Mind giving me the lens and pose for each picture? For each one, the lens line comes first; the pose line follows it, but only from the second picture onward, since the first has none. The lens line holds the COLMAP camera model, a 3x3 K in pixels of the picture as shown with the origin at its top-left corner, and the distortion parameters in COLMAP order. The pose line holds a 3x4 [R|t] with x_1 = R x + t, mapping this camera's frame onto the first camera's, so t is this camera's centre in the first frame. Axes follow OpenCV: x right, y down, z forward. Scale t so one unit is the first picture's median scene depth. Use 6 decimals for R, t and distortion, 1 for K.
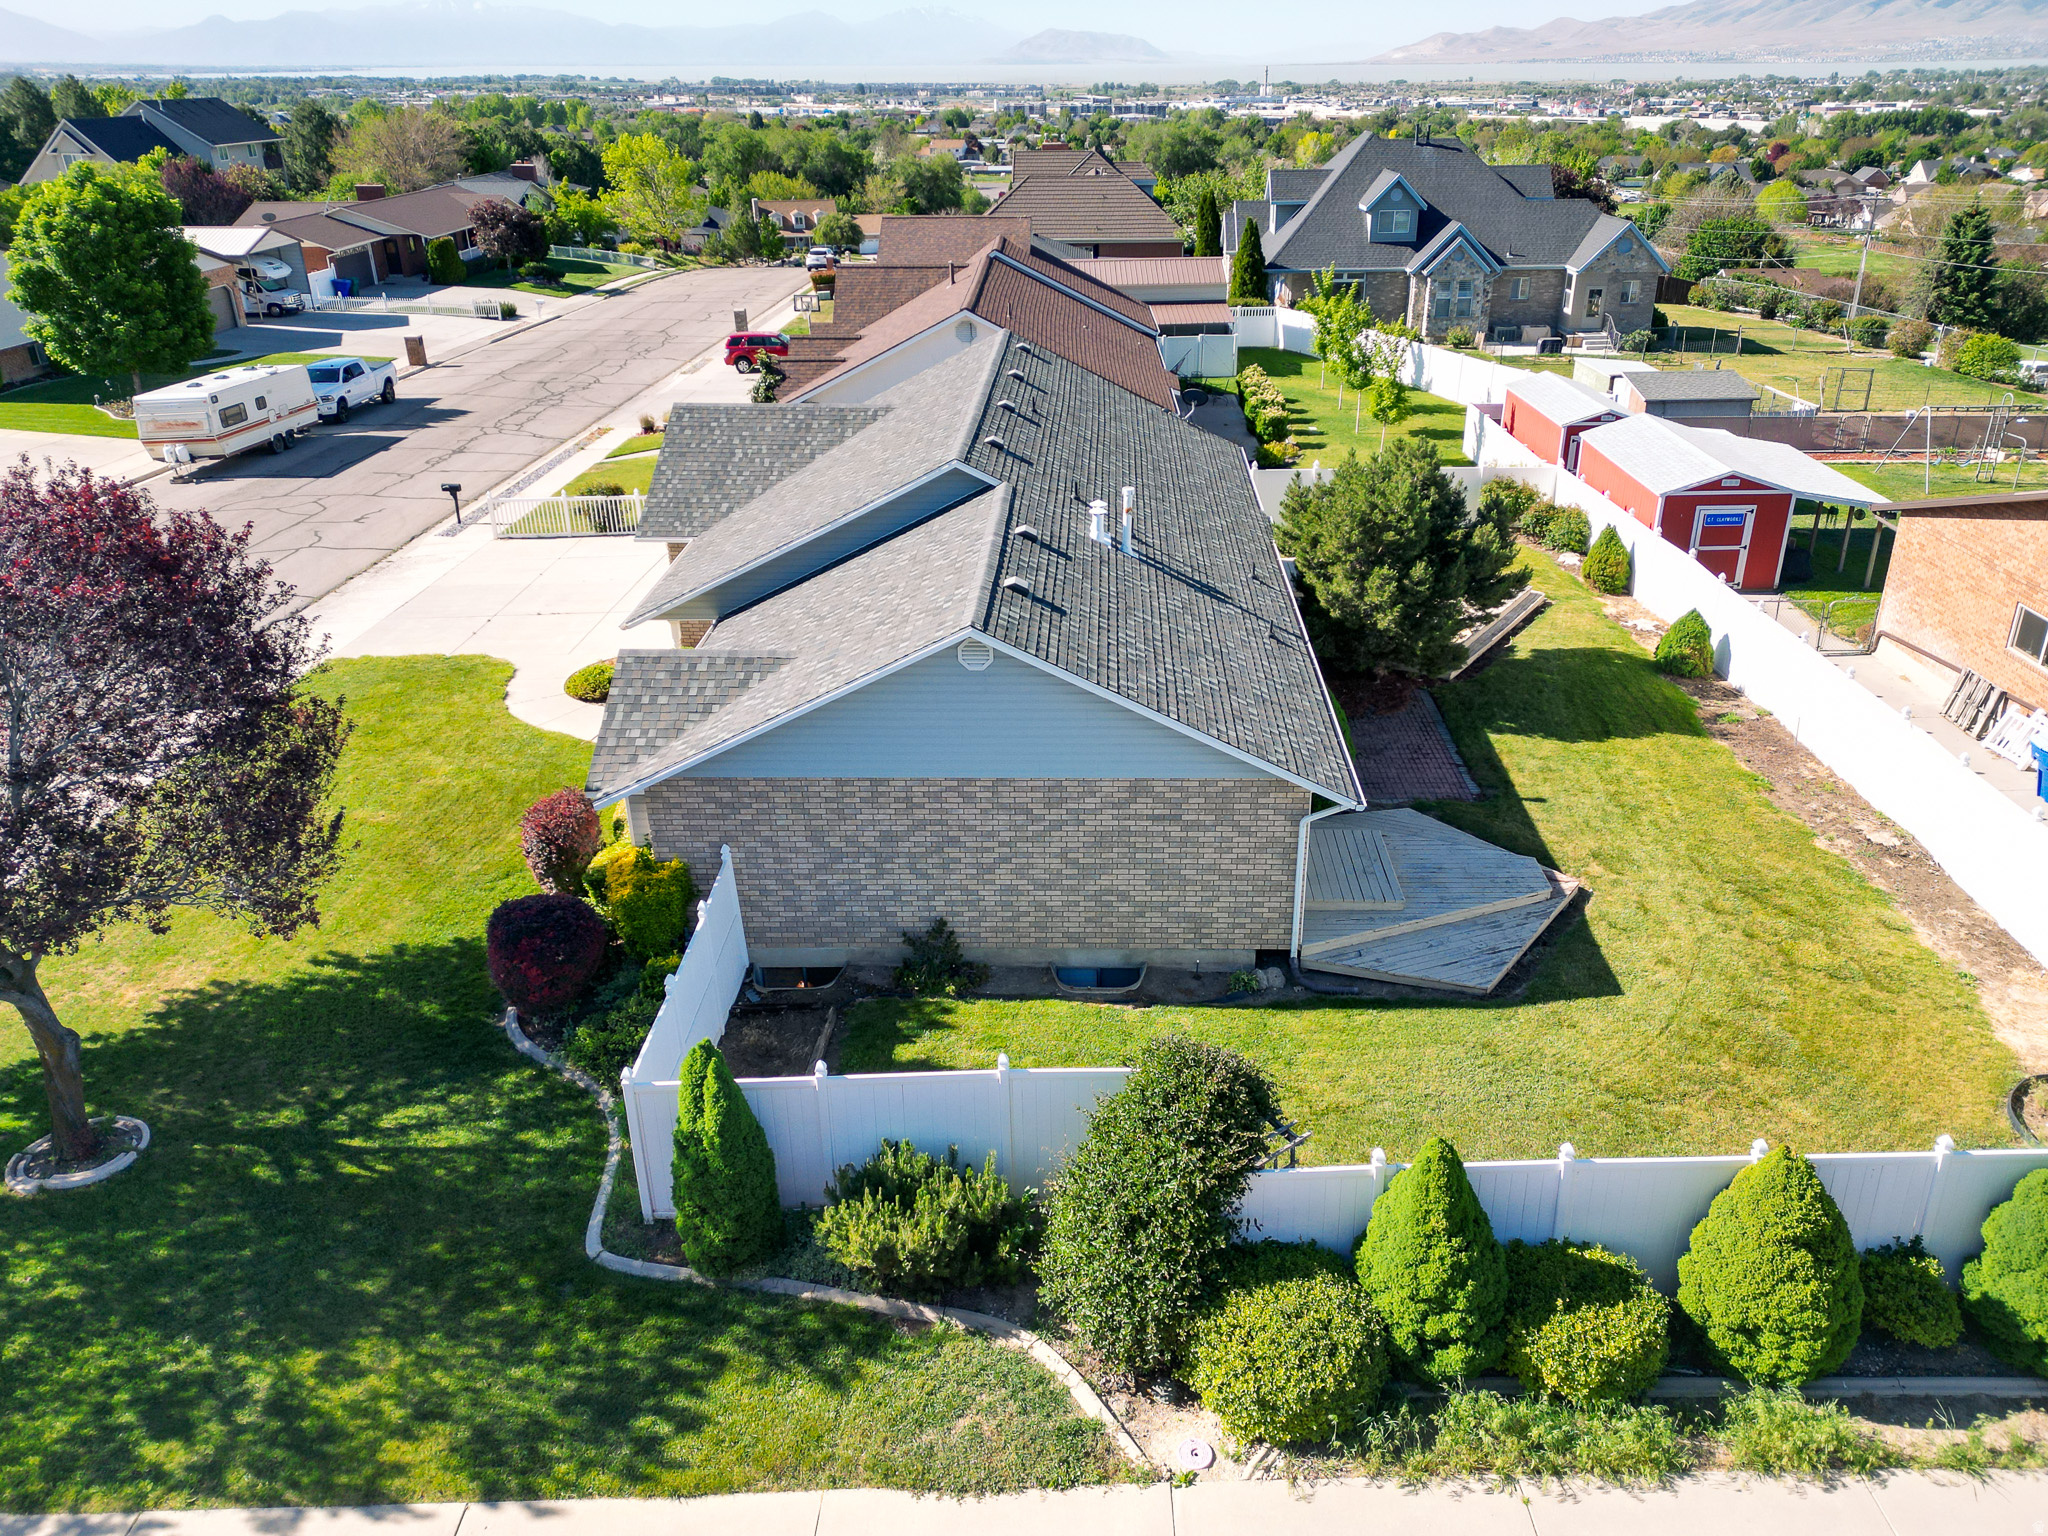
lens RADIAL K [[1441.6, 0, 1075.8], [0, 1441.6, 754.2], [0, 0, 1]] dist [0.076656, -0.054847]
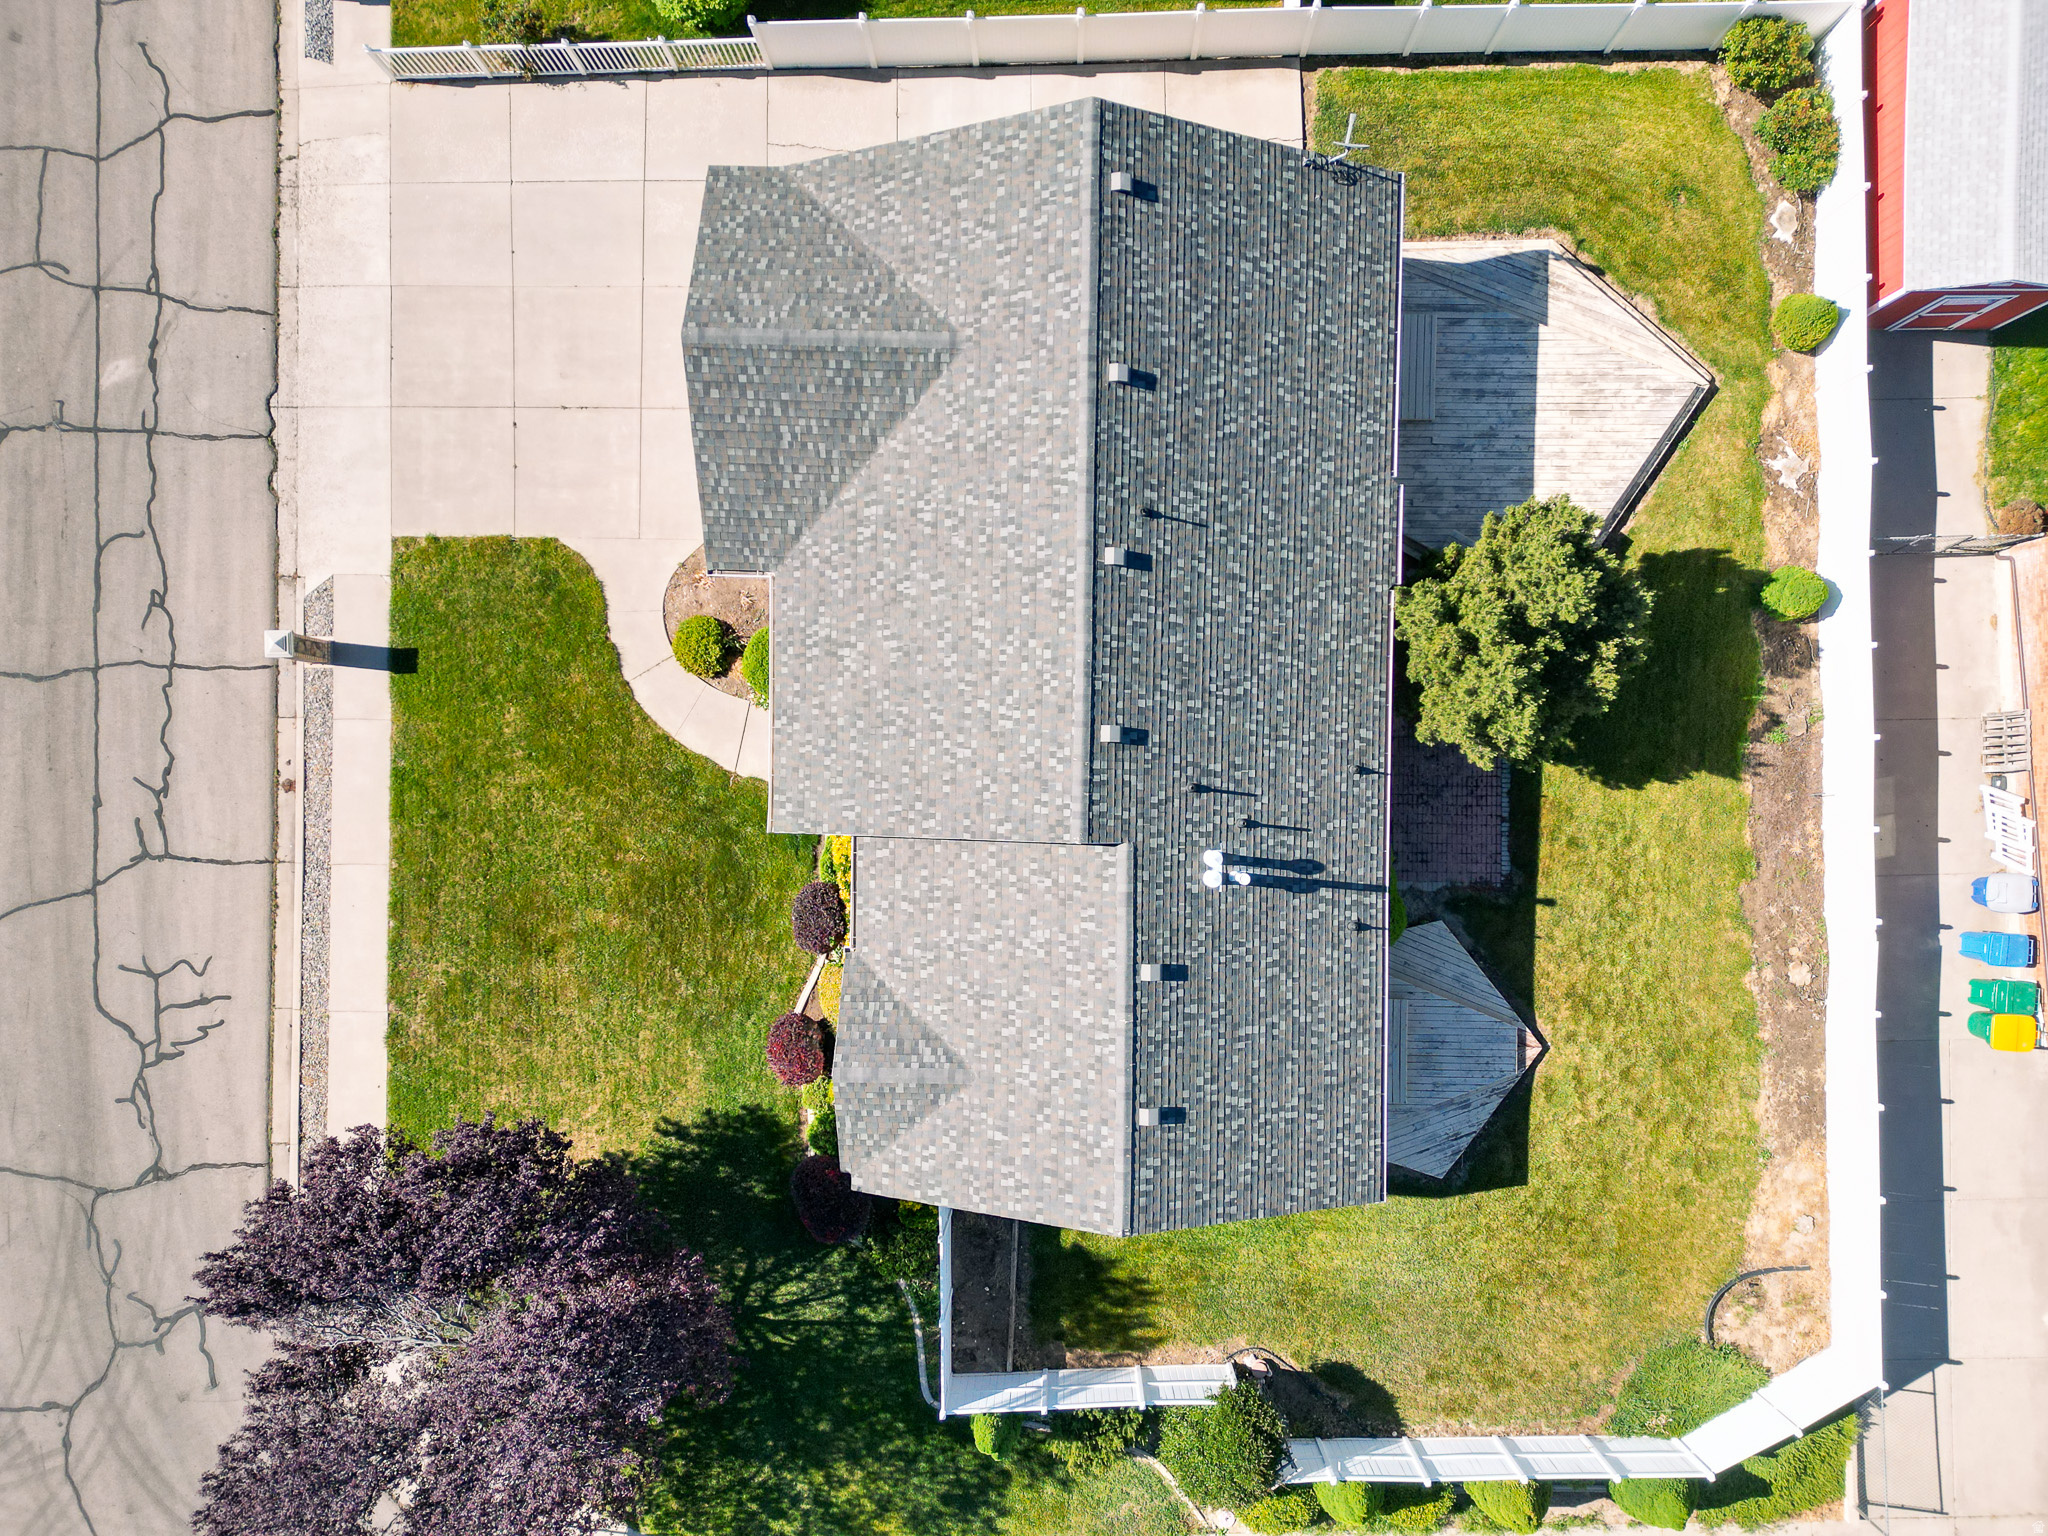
lens RADIAL K [[1441.6, 0, 1043.0], [0, 1441.6, 797.9], [0, 0, 1]] dist [0.076656, -0.054847]
pose [[0.999963, -0.006028, -0.006209, -0.041925], [0.008186, 0.426235, 0.904575, -0.473314], [-0.002807, -0.904592, 0.426268, 0.239229]]
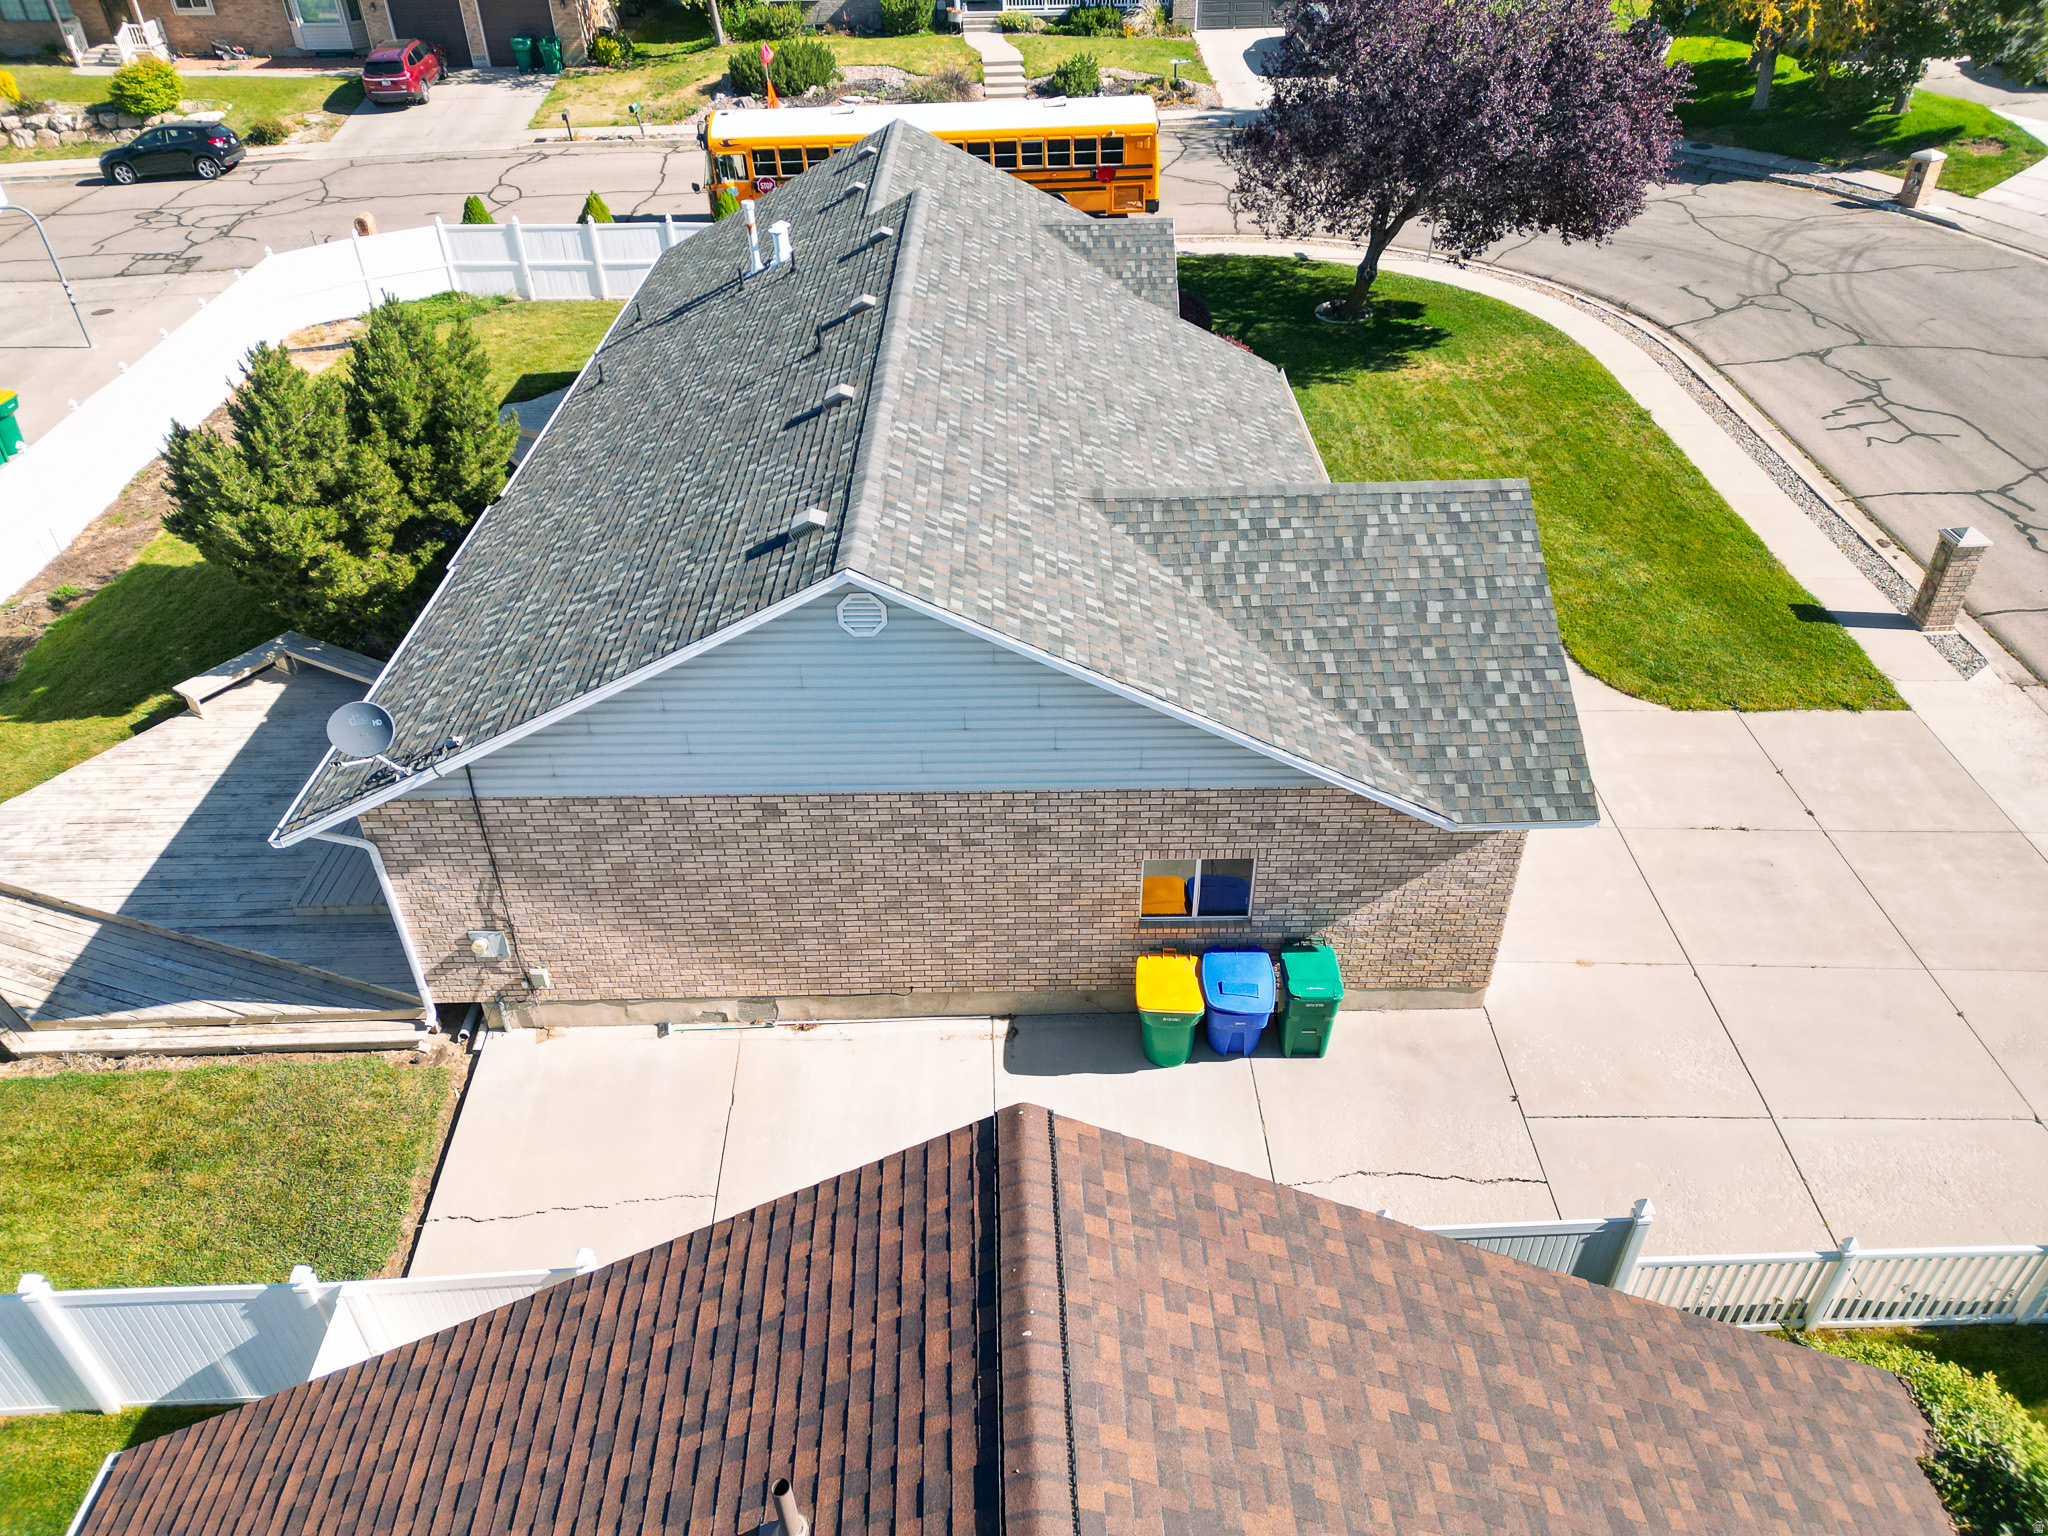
lens RADIAL K [[1441.6, 0, 1041.8], [0, 1441.6, 732.7], [0, 0, 1]] dist [0.076656, -0.054847]
pose [[-0.999300, 0.032193, -0.019079, -0.053243], [-0.000464, 0.499131, 0.866527, -0.354725], [0.037419, 0.865928, -0.498766, 0.735765]]
